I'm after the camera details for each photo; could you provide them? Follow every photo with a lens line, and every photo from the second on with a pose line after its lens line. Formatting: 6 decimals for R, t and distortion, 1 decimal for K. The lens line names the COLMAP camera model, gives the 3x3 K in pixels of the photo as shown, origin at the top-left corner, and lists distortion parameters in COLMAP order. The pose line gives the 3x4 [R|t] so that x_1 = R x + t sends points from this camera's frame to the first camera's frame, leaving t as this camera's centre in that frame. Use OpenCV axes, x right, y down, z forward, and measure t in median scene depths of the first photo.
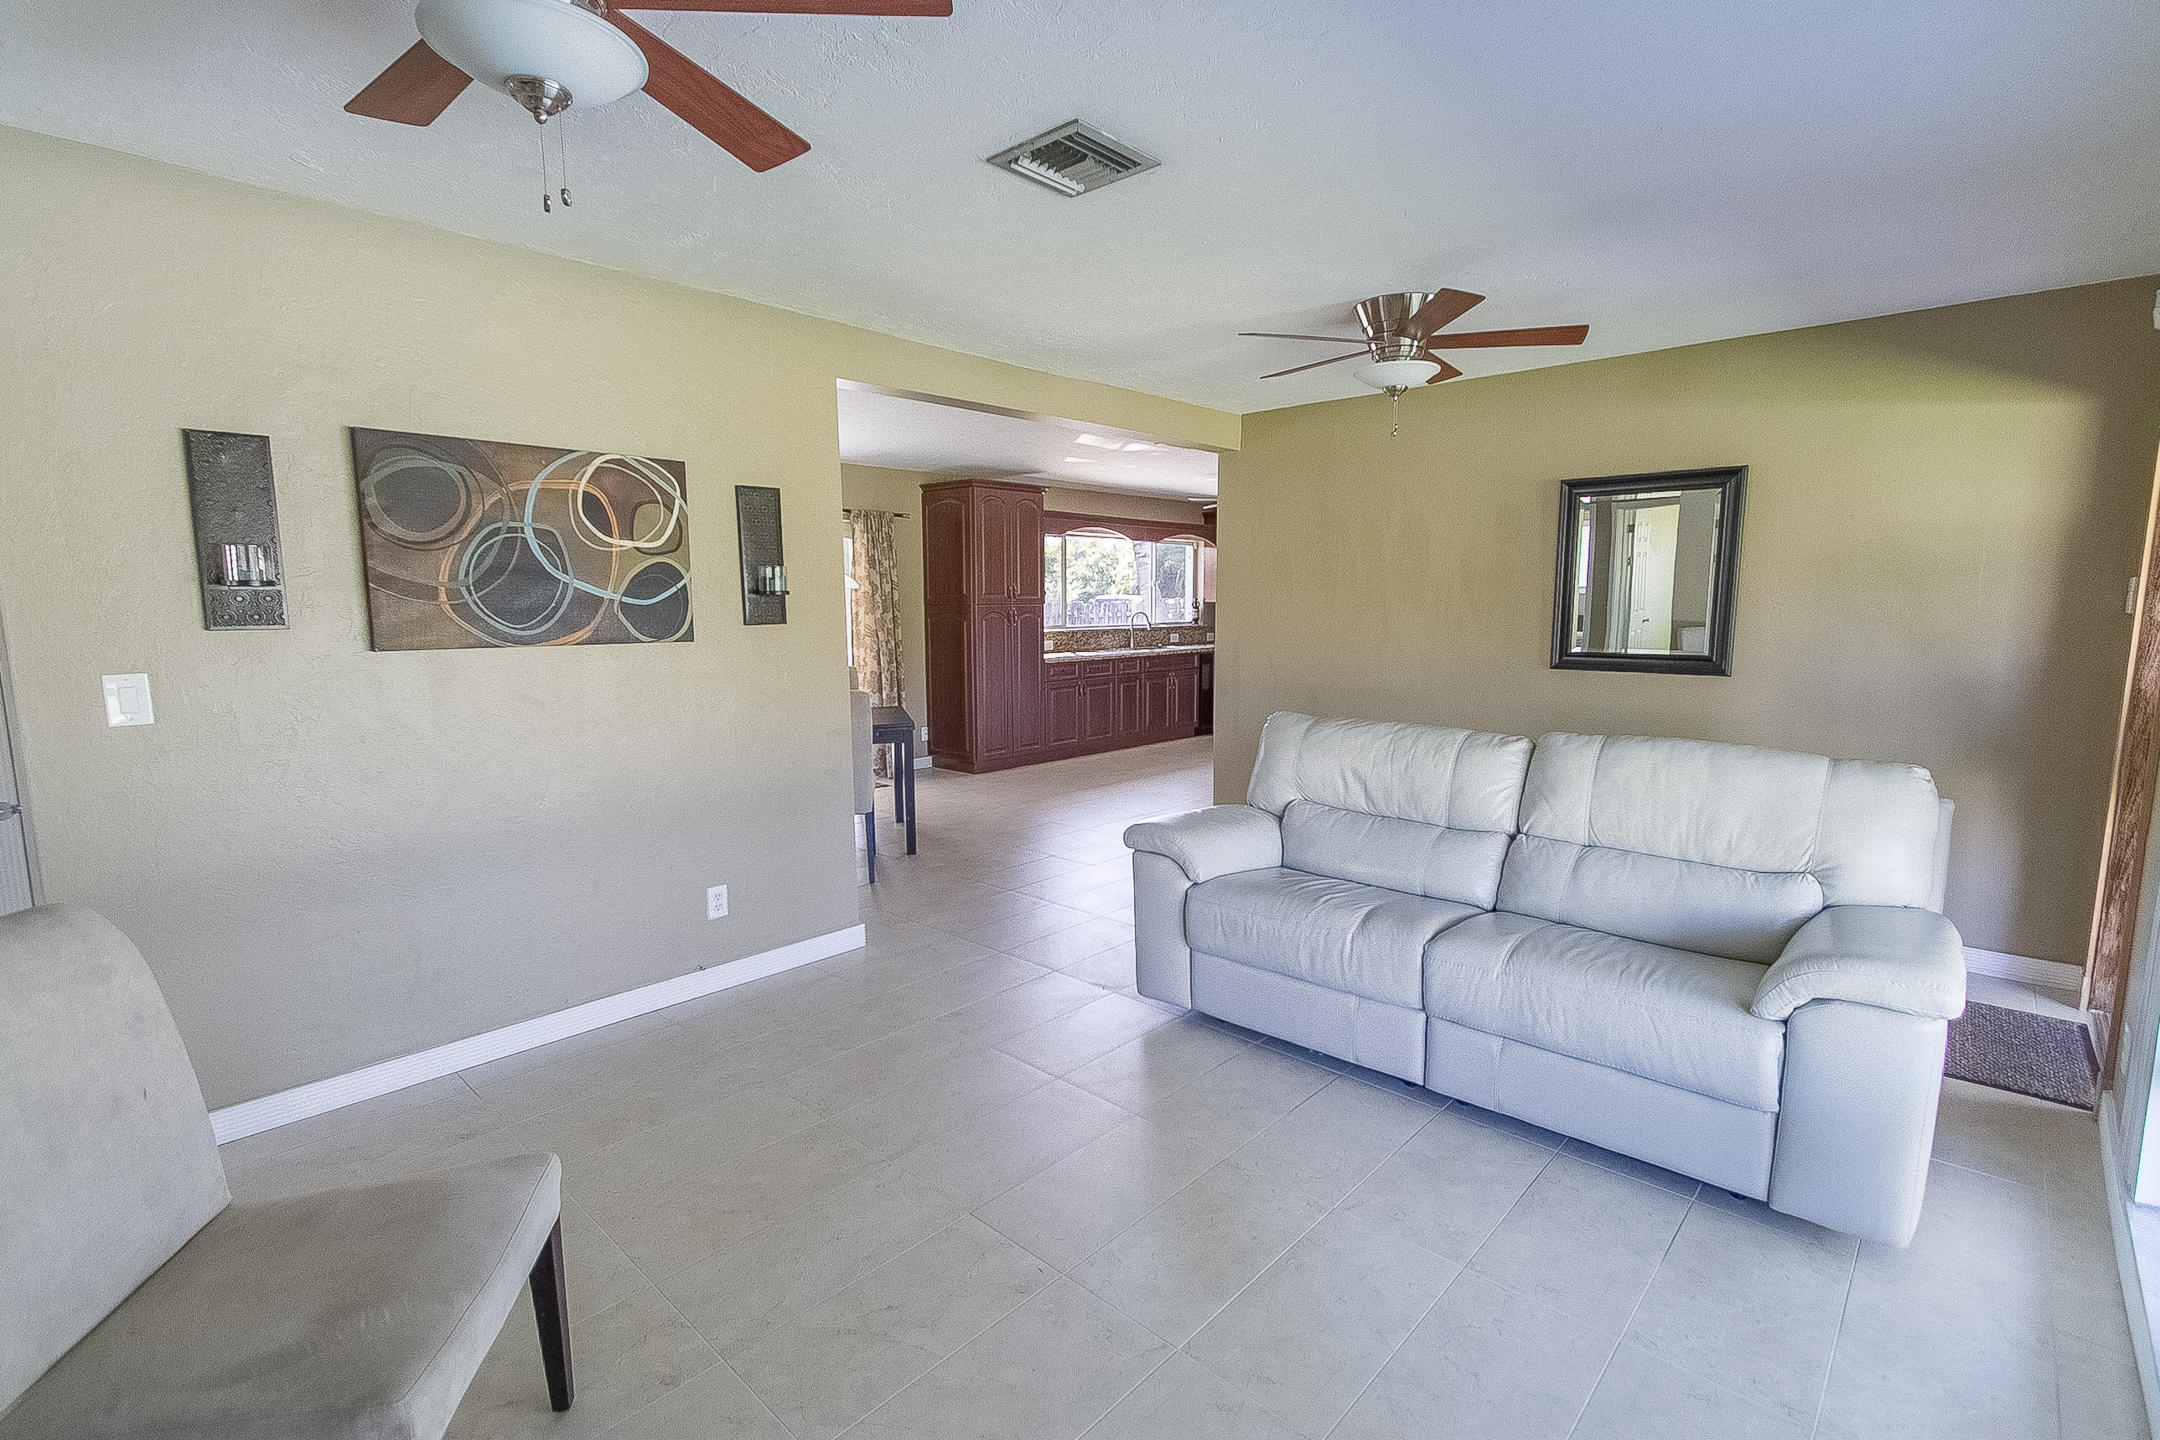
lens RADIAL K [[982.0, 0, 1081.2], [0, 982.0, 728.9], [0, 0, 1]] dist [0.011036, -0.003321]
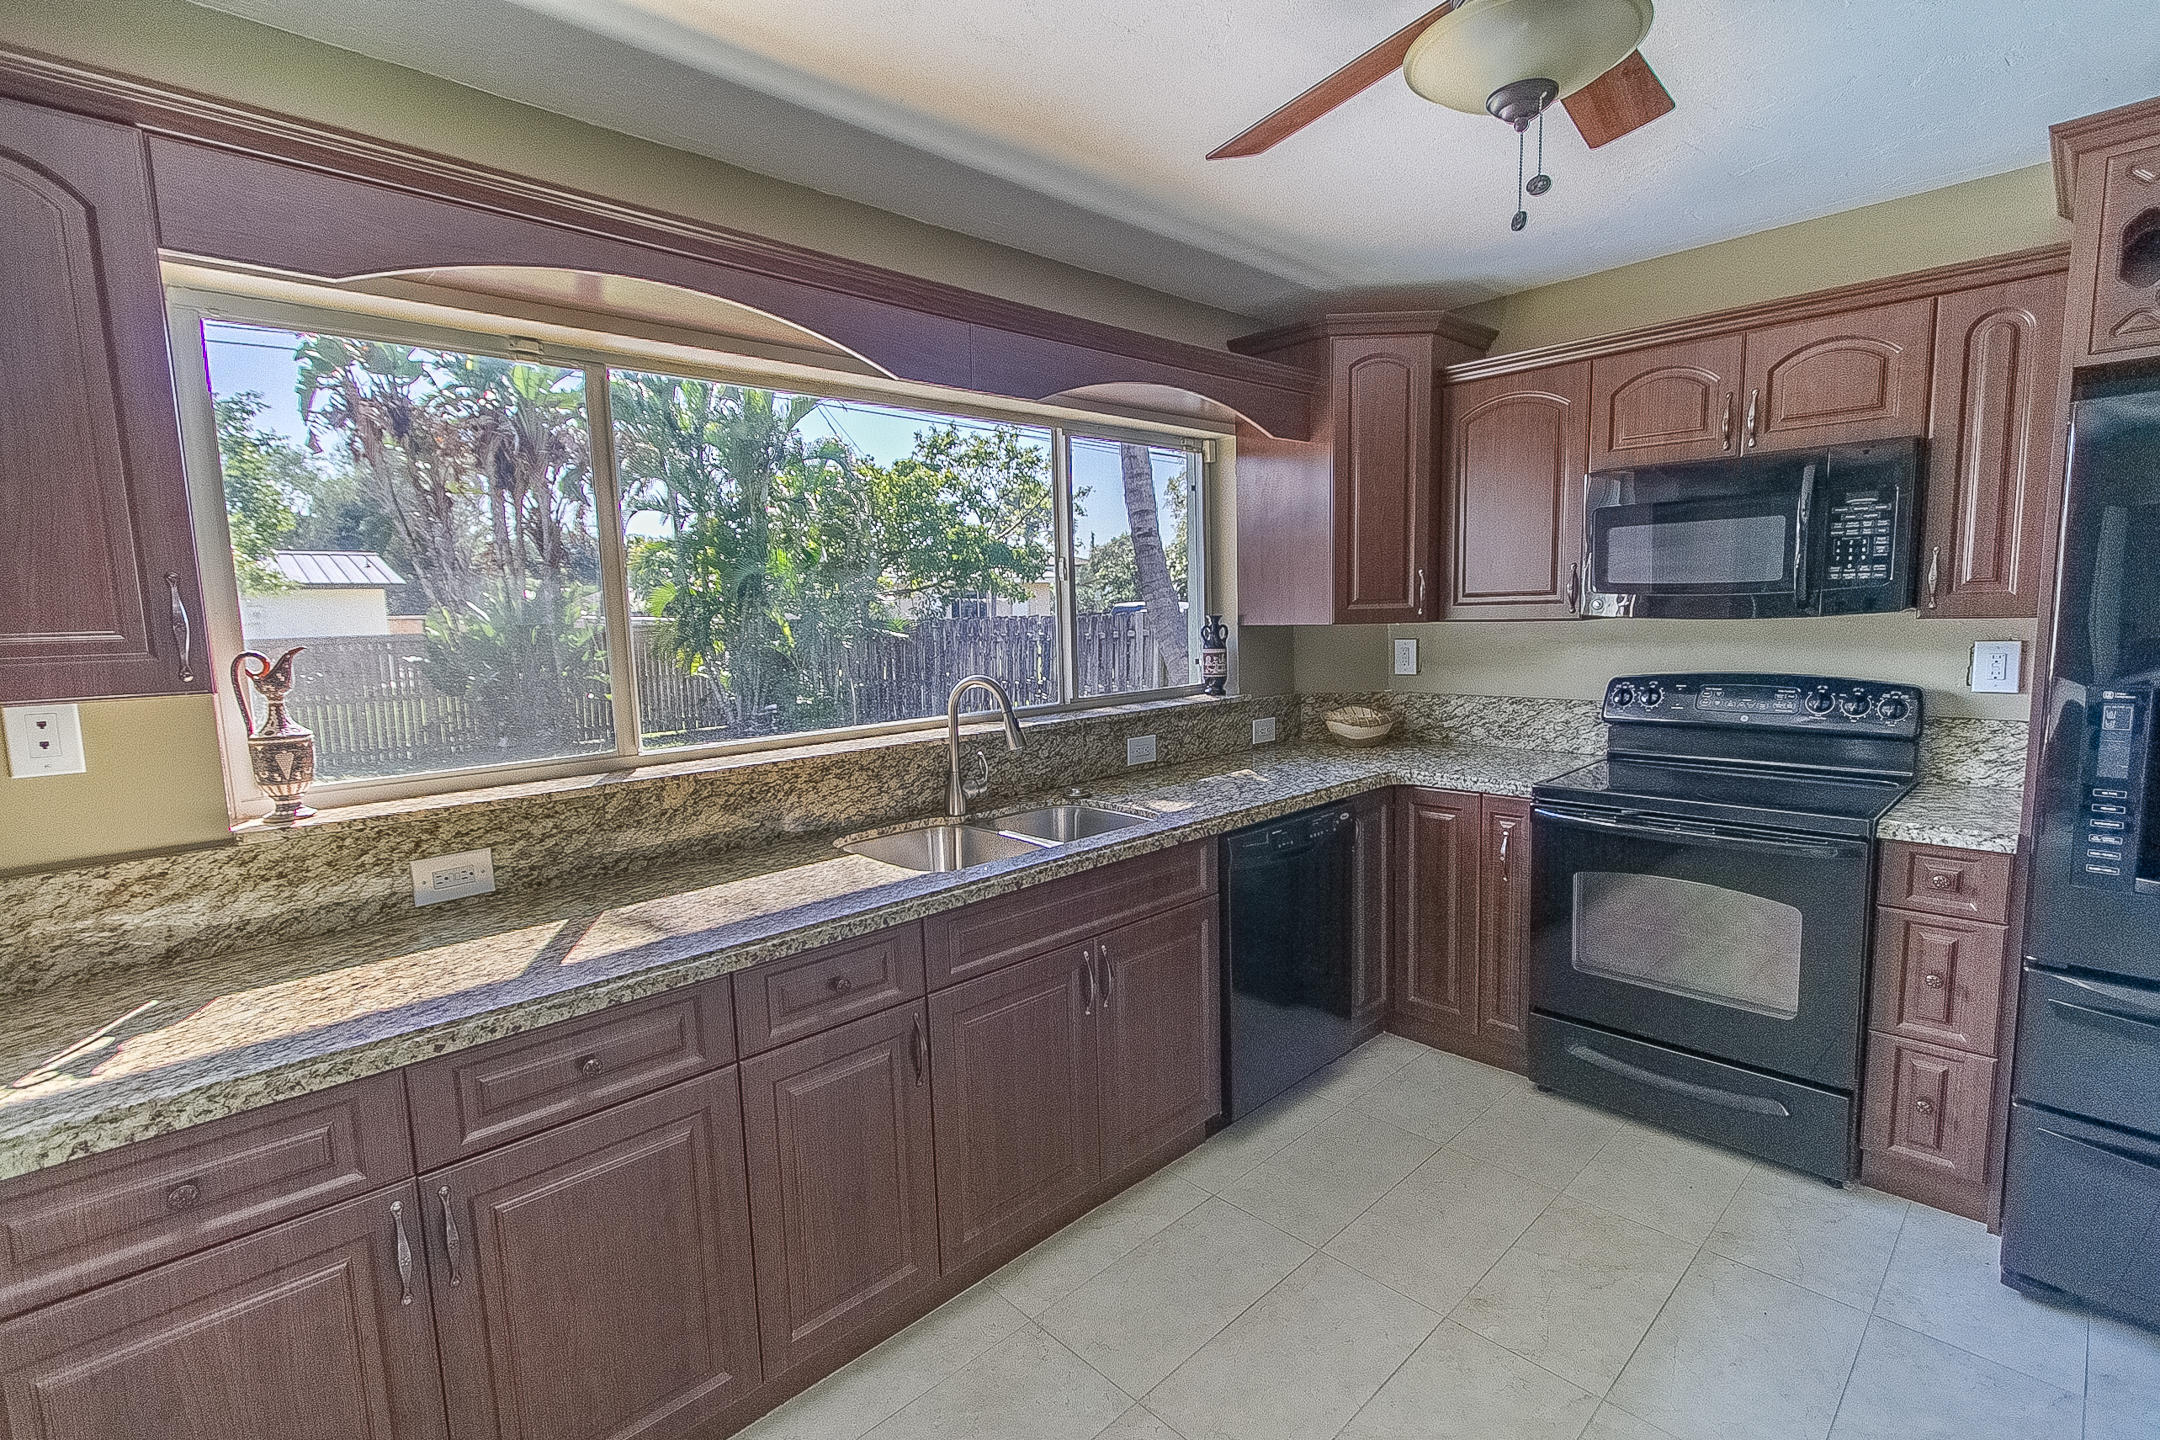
lens RADIAL K [[982.0, 0, 1068.4], [0, 982.0, 728.0], [0, 0, 1]] dist [0.011036, -0.003321]
pose [[0.997321, -0.015687, -0.071453, 0.132588], [0.014768, 0.999801, -0.013377, -0.134405], [0.071649, 0.012286, 0.997354, 0.981844]]
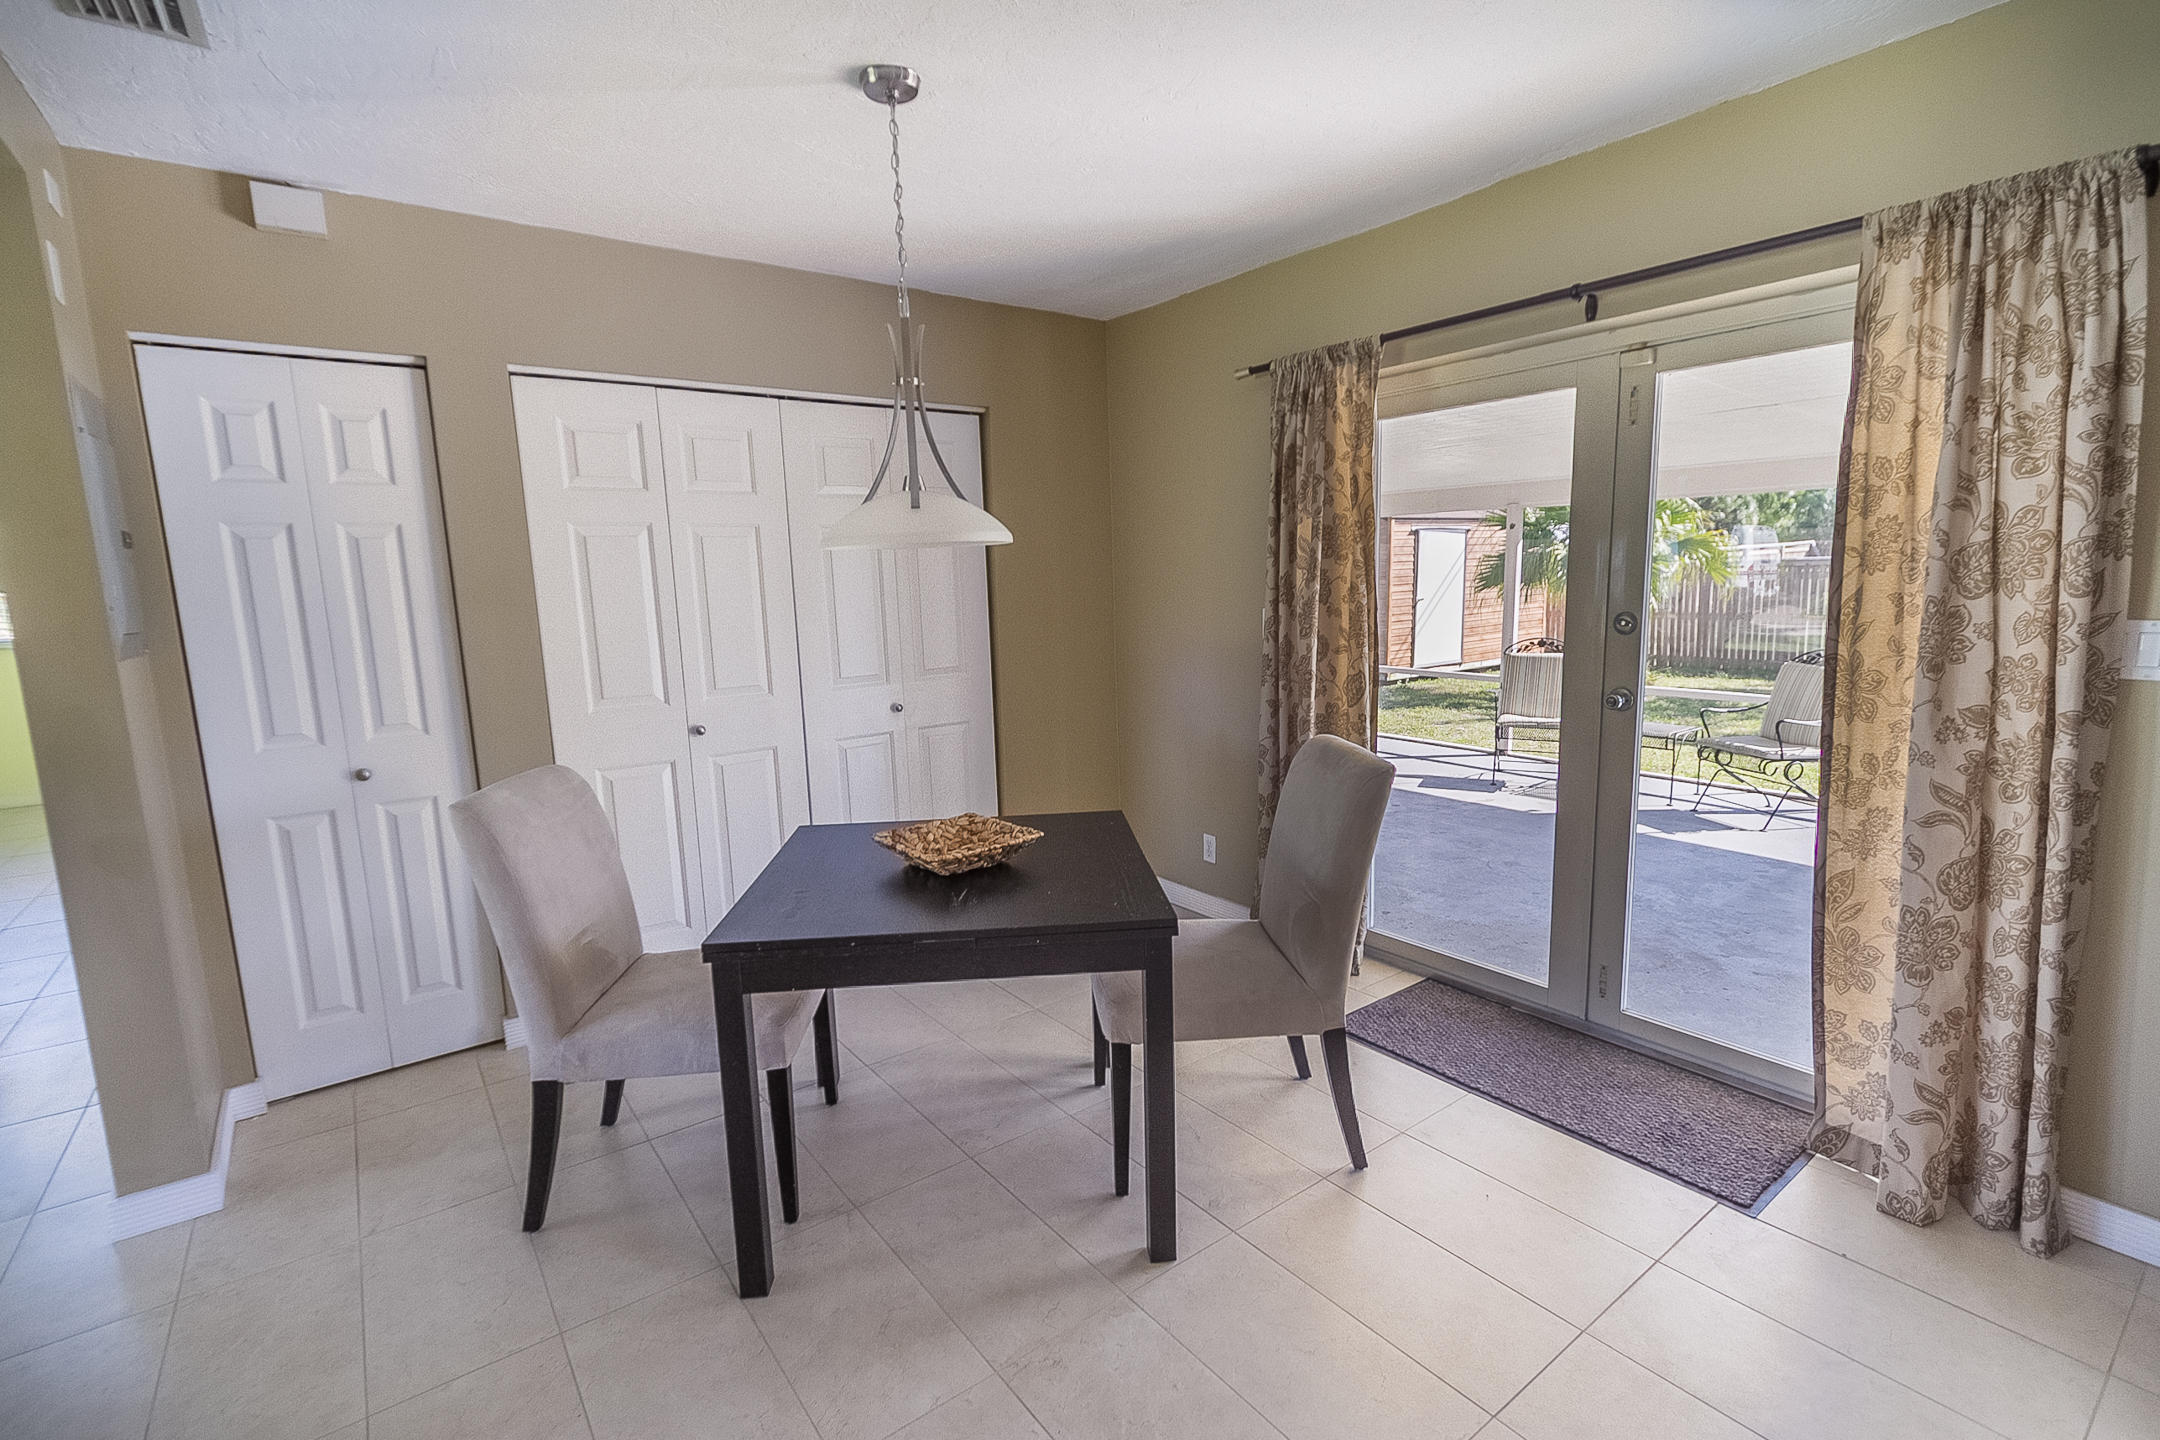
lens RADIAL K [[982.0, 0, 1073.2], [0, 982.0, 703.6], [0, 0, 1]] dist [0.011036, -0.003321]
pose [[-0.174229, 0.139876, -0.974720, 0.088260], [-0.102063, 0.981963, 0.159159, -0.109138], [0.979402, 0.127213, -0.156810, 0.826303]]
